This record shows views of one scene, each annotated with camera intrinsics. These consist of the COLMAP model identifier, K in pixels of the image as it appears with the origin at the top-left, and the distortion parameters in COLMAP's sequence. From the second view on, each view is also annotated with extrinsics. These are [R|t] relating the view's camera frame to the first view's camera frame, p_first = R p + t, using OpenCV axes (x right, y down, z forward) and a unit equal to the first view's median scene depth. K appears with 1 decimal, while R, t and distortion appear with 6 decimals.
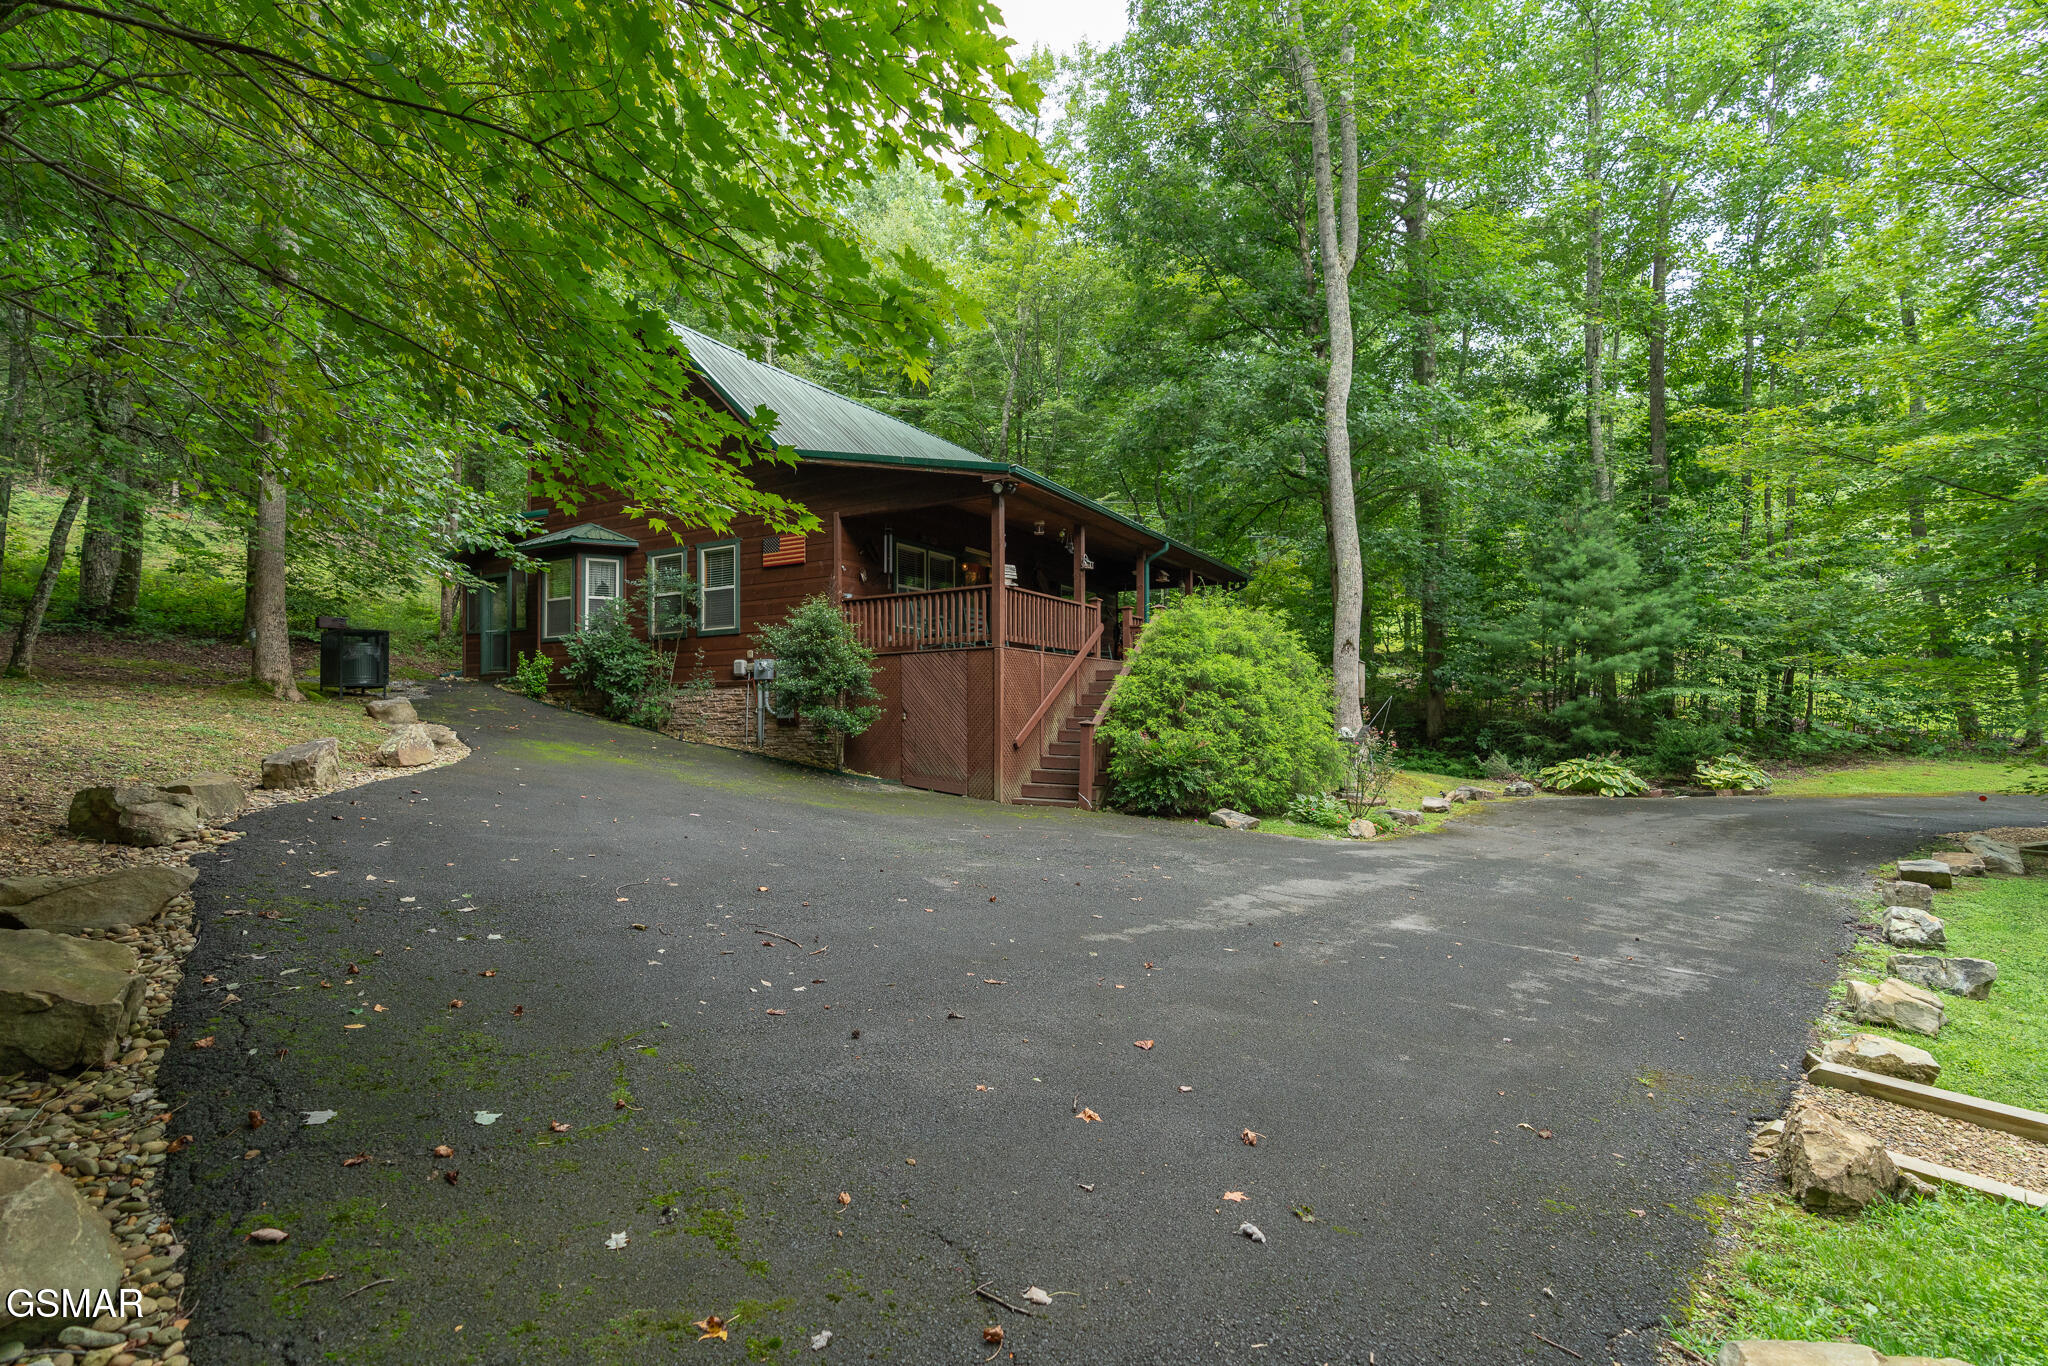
lens RADIAL K [[931.5, 0, 1036.4], [0, 931.5, 662.3], [0, 0, 1]] dist [-0.010180, 0.002017]
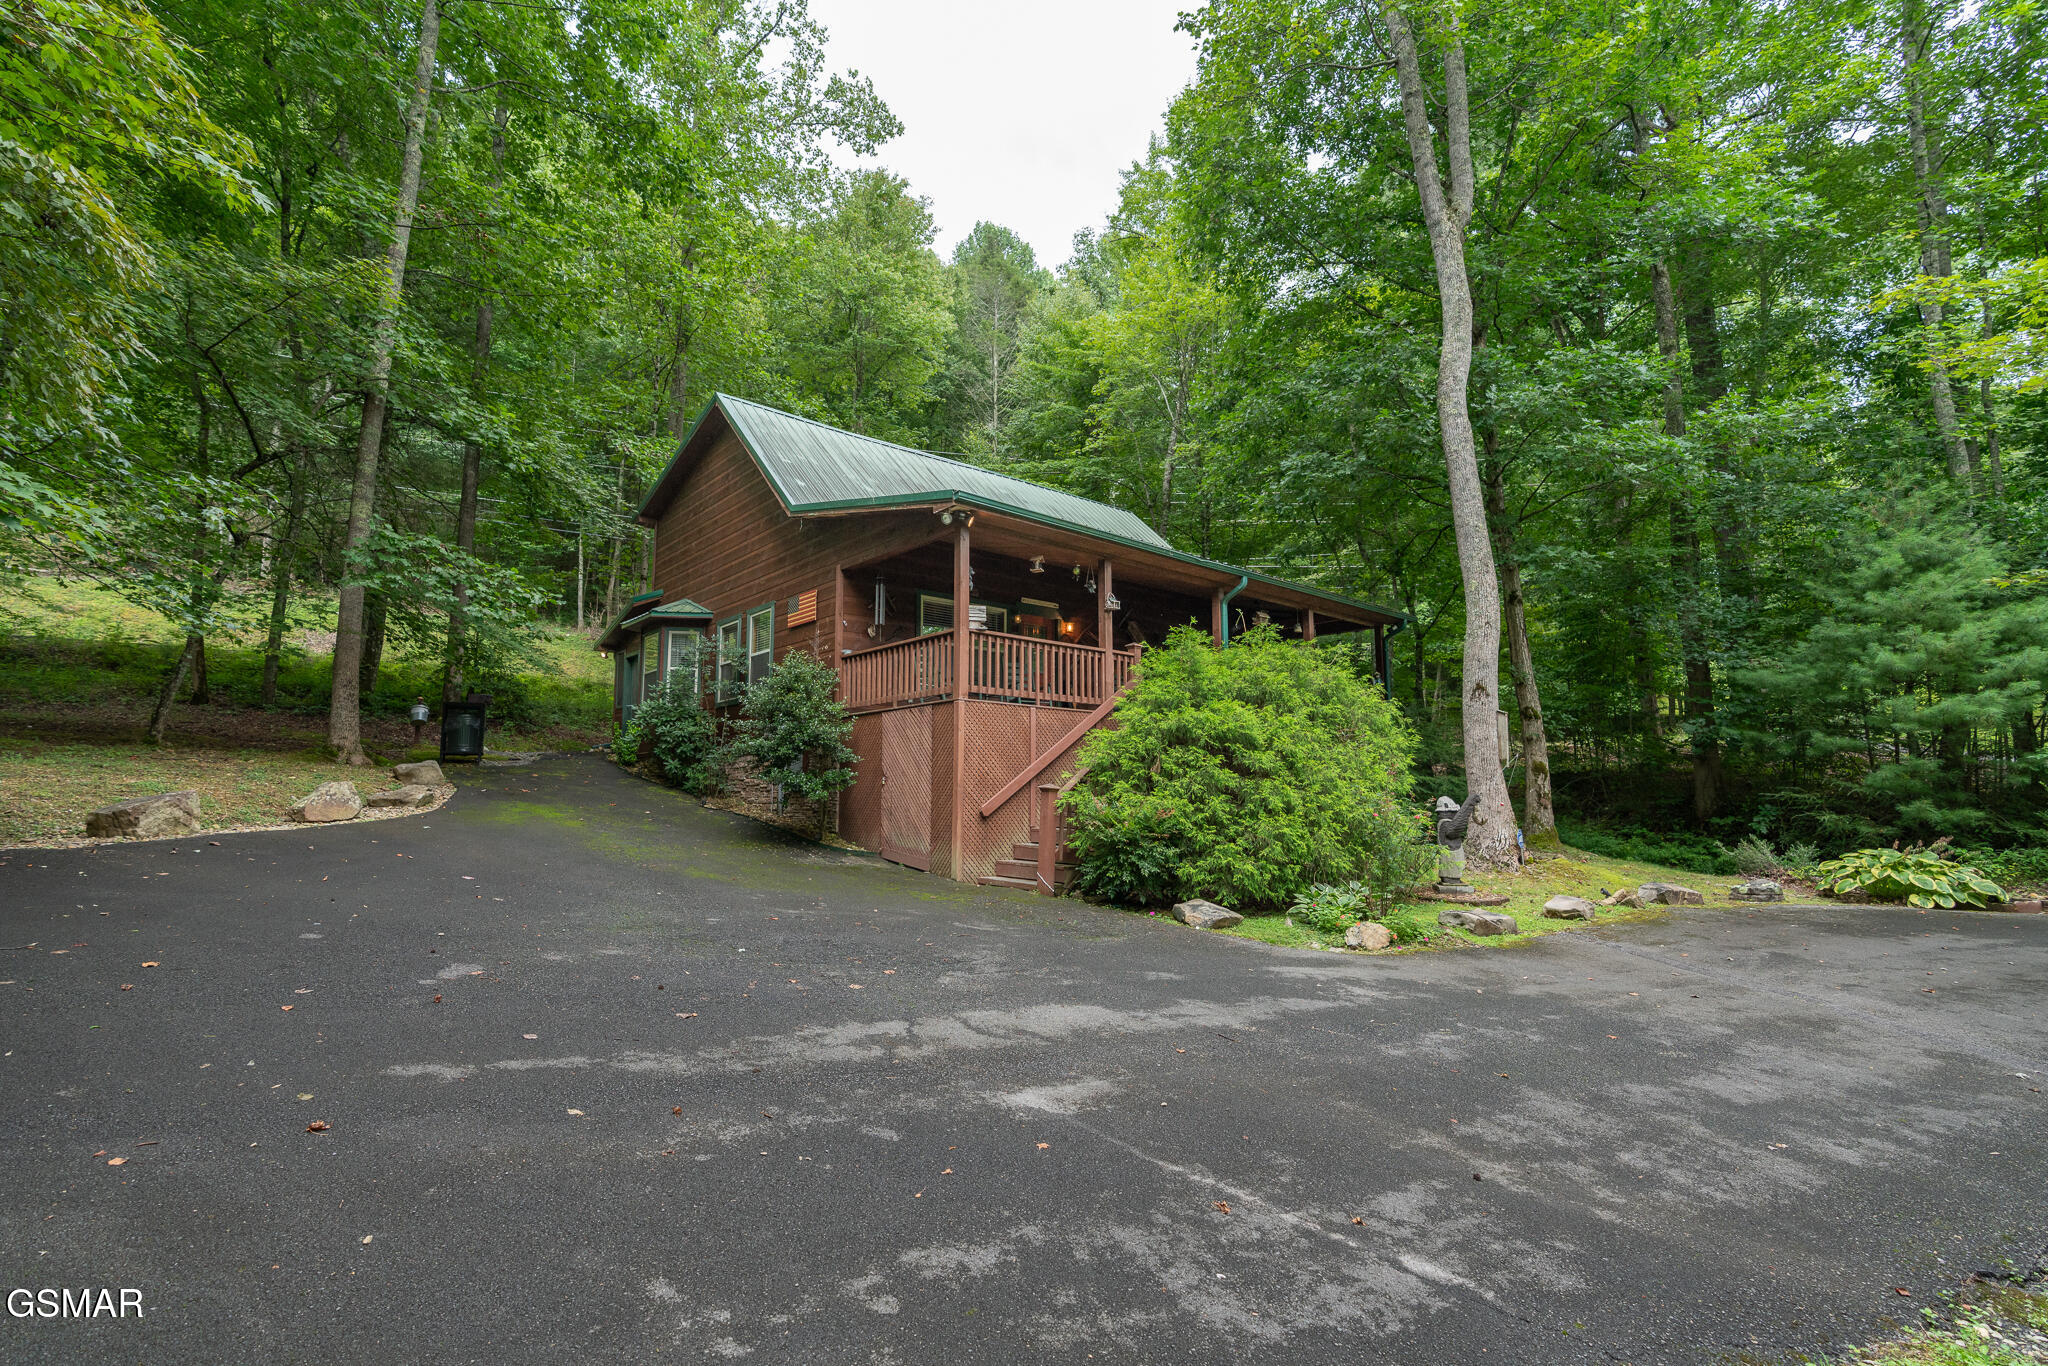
lens RADIAL K [[931.5, 0, 1055.7], [0, 931.5, 658.4], [0, 0, 1]] dist [-0.010180, 0.002017]
pose [[0.941248, -0.044739, -0.334741, 0.289485], [0.014129, 0.995535, -0.093327, 0.023872], [0.337421, 0.083115, 0.937677, 0.181654]]
